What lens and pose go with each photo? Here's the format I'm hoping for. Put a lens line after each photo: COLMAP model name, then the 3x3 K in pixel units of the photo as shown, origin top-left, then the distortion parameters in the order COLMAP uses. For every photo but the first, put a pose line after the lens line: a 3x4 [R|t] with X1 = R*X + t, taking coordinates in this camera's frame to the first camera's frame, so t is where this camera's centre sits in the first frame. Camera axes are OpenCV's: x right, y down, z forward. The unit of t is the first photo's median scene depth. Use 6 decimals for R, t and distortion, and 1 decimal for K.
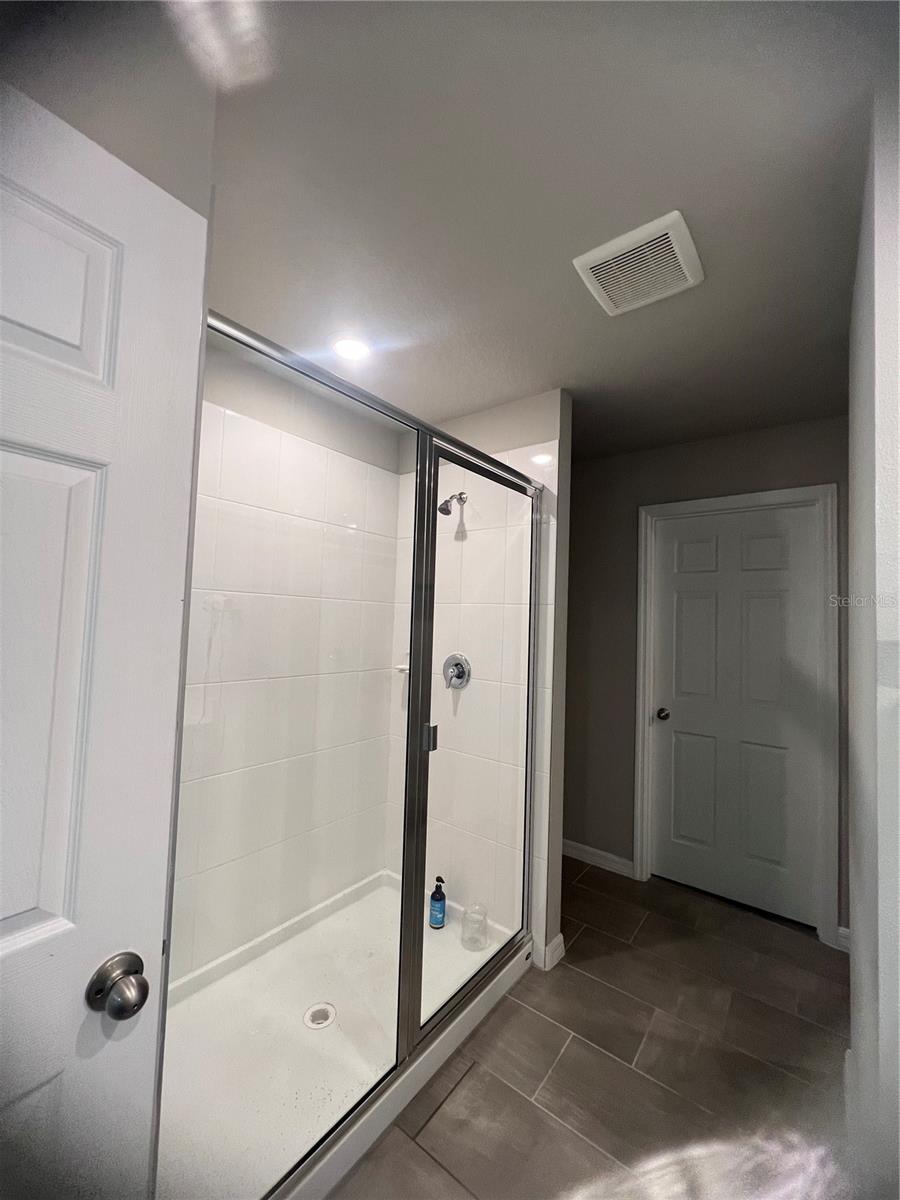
lens RADIAL K [[477.7, 0, 451.2], [0, 477.7, 597.9], [0, 0, 1]] dist [-0.005951, 0.000350]
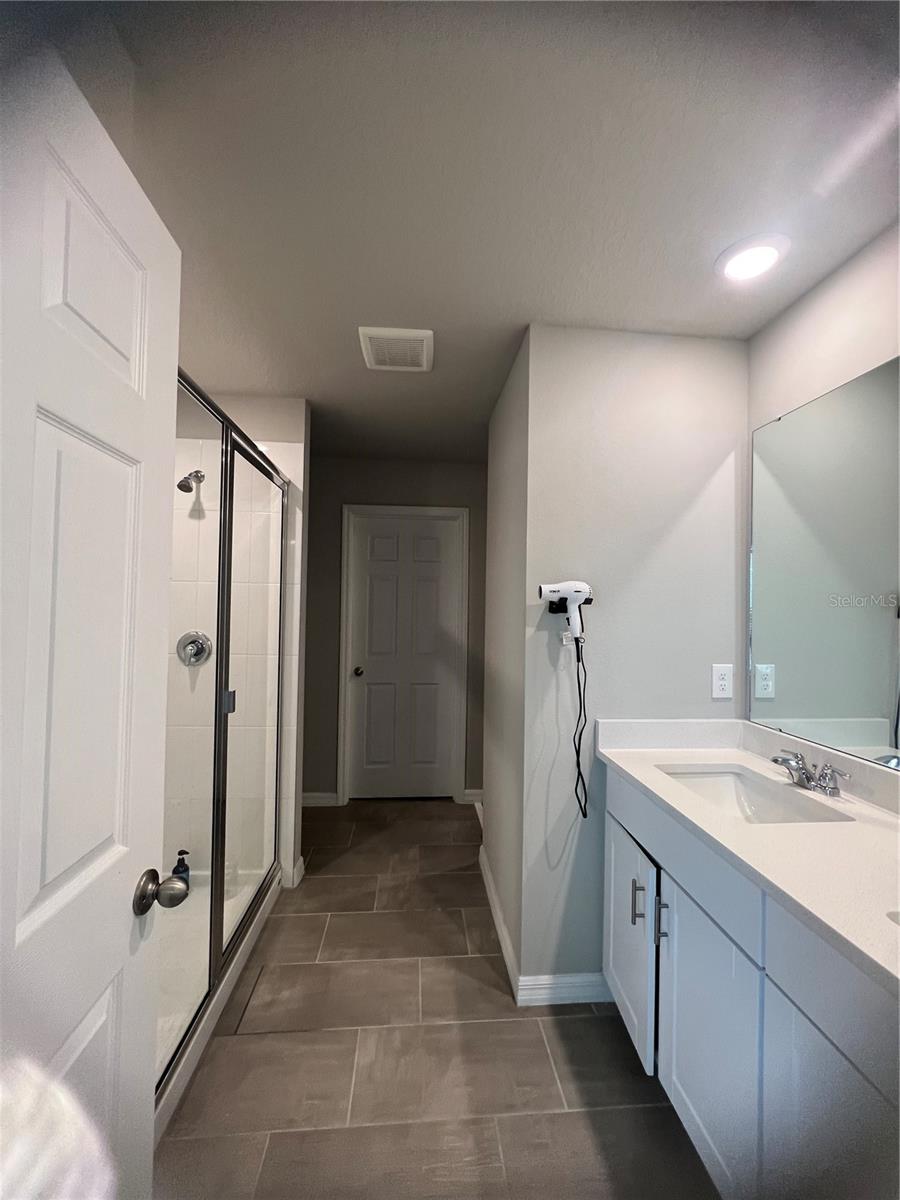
lens RADIAL K [[477.7, 0, 458.4], [0, 477.7, 599.7], [0, 0, 1]] dist [-0.005951, 0.000350]
pose [[0.729277, -0.008135, 0.684171, -0.278951], [-0.021134, 0.999184, 0.034408, 0.003996], [-0.683893, -0.039552, 0.728510, -0.117893]]
